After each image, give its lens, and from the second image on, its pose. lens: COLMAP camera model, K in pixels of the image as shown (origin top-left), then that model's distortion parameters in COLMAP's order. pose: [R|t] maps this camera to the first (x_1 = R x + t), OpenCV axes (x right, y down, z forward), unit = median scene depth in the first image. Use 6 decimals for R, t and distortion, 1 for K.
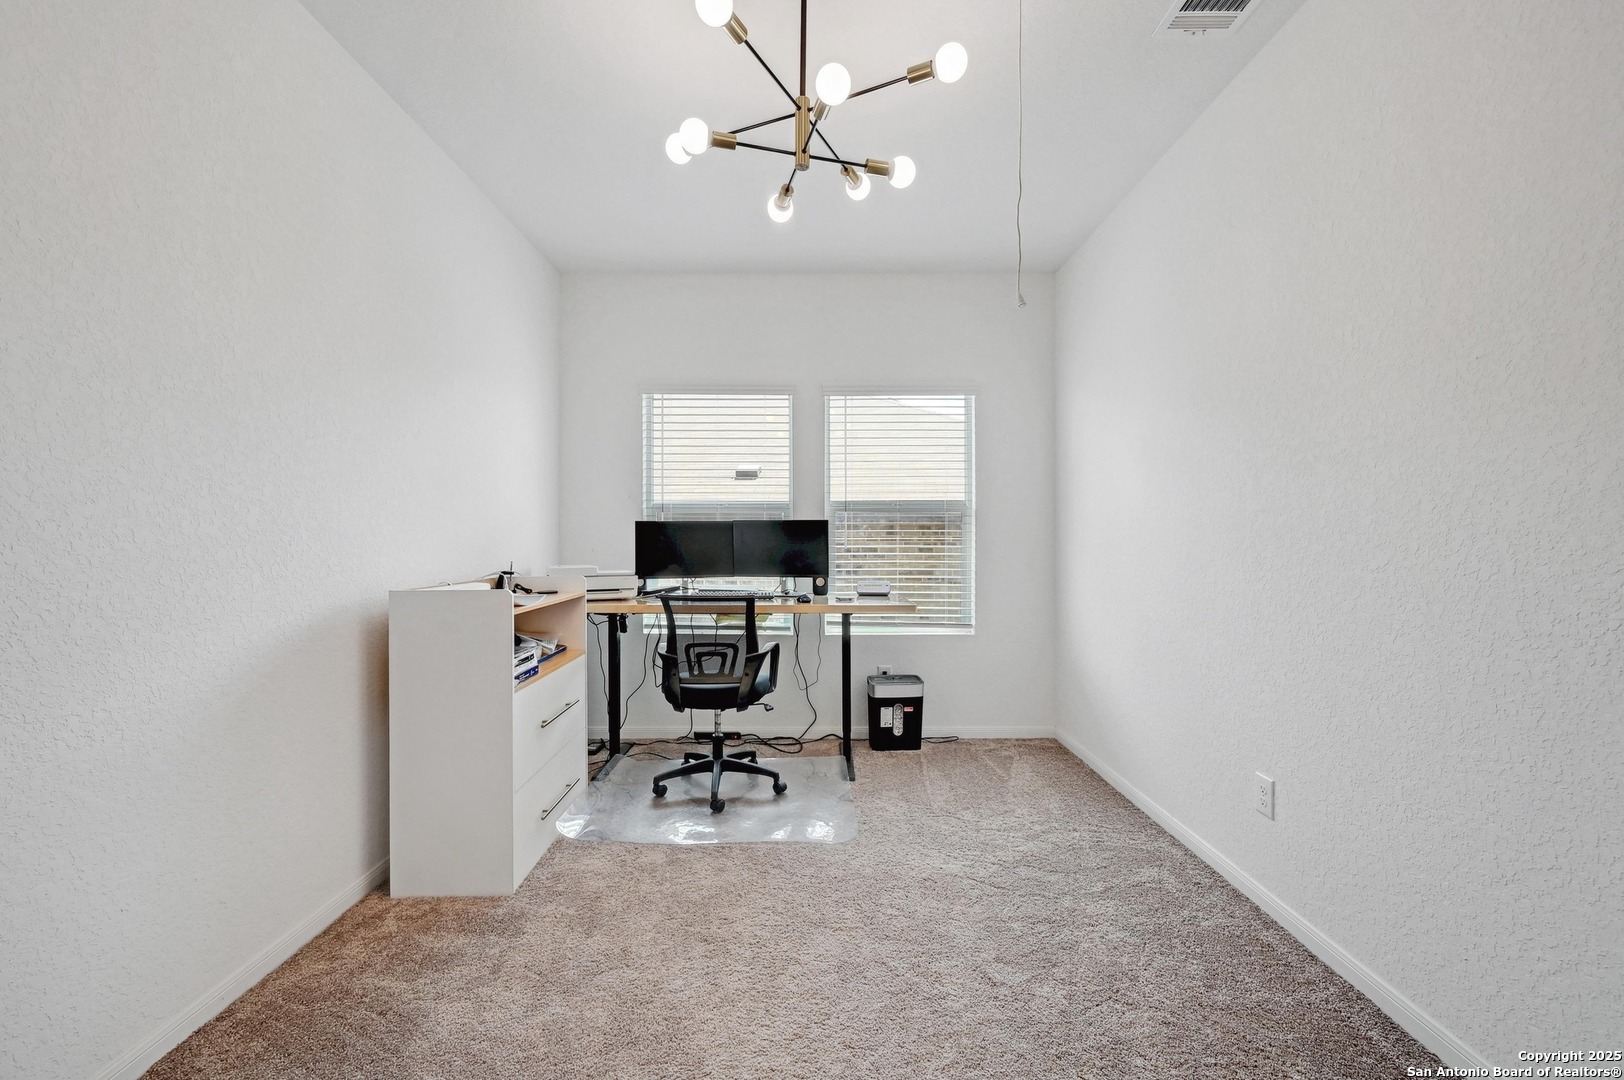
lens RADIAL K [[656.8, 0, 817.0], [0, 656.8, 534.7], [0, 0, 1]] dist [0.003031, 0.000049]
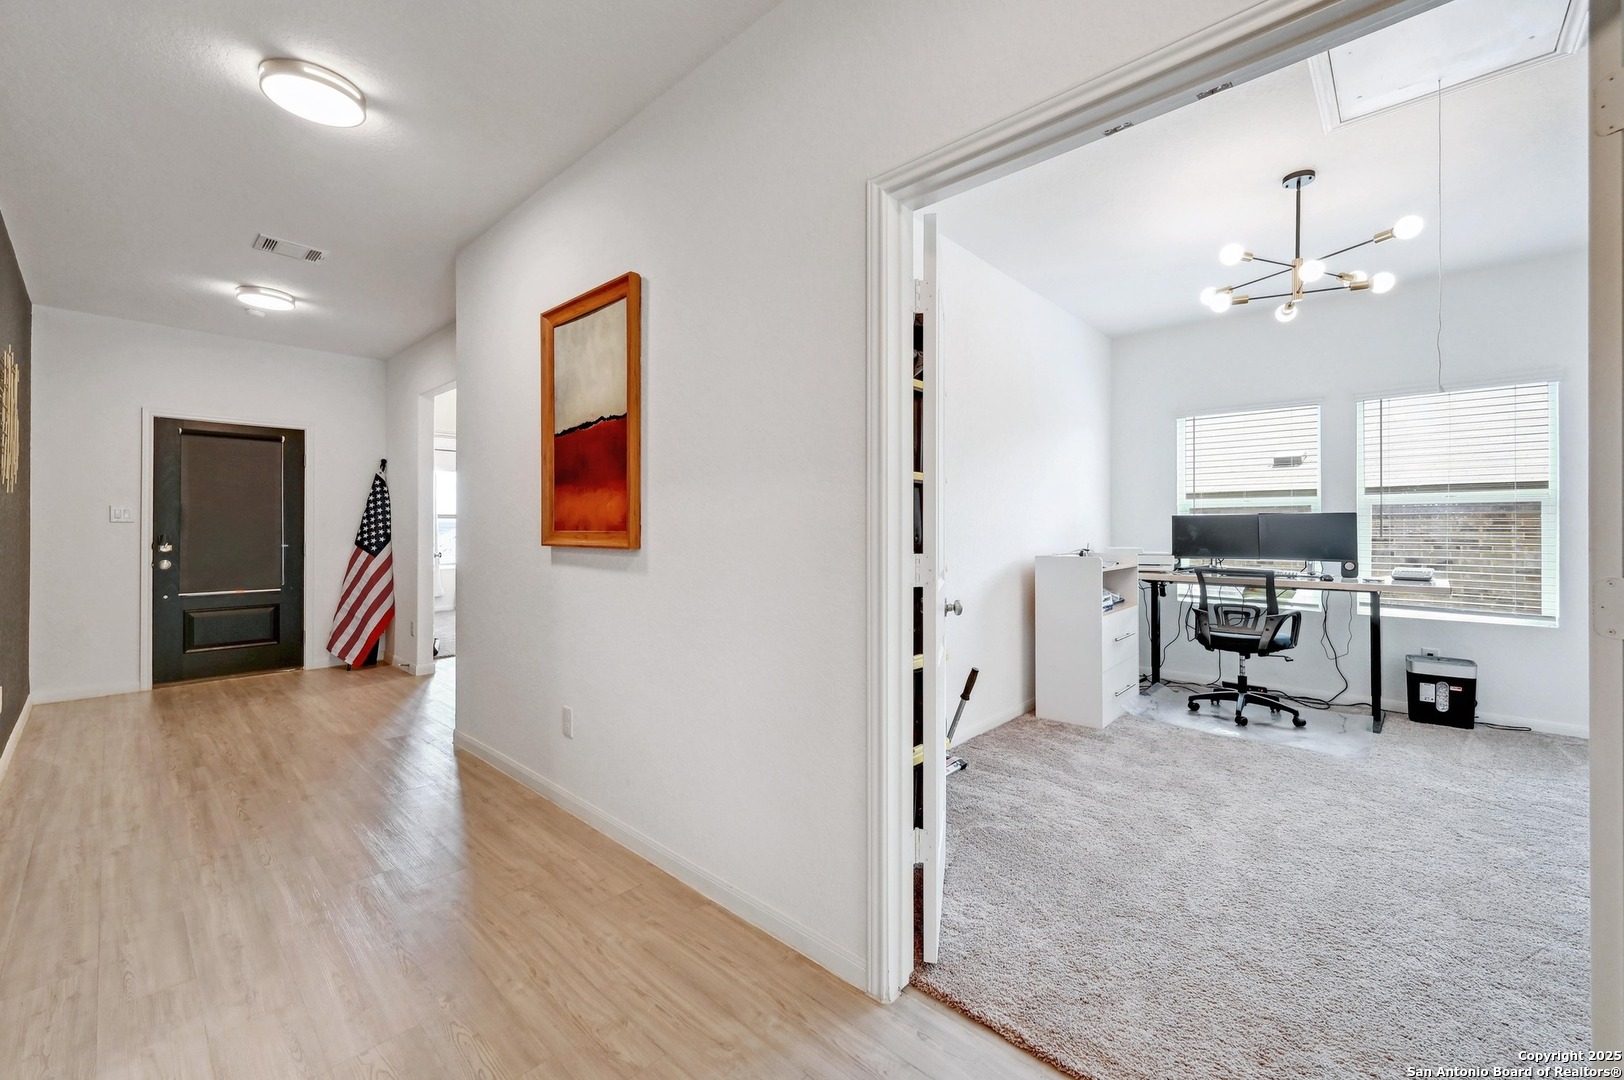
lens RADIAL K [[656.8, 0, 811.2], [0, 656.8, 525.9], [0, 0, 1]] dist [0.003031, 0.000049]
pose [[0.732628, -0.001460, -0.680627, 0.107954], [0.003318, 0.999993, 0.001426, -0.003770], [0.680621, -0.003303, 0.732628, -0.531302]]
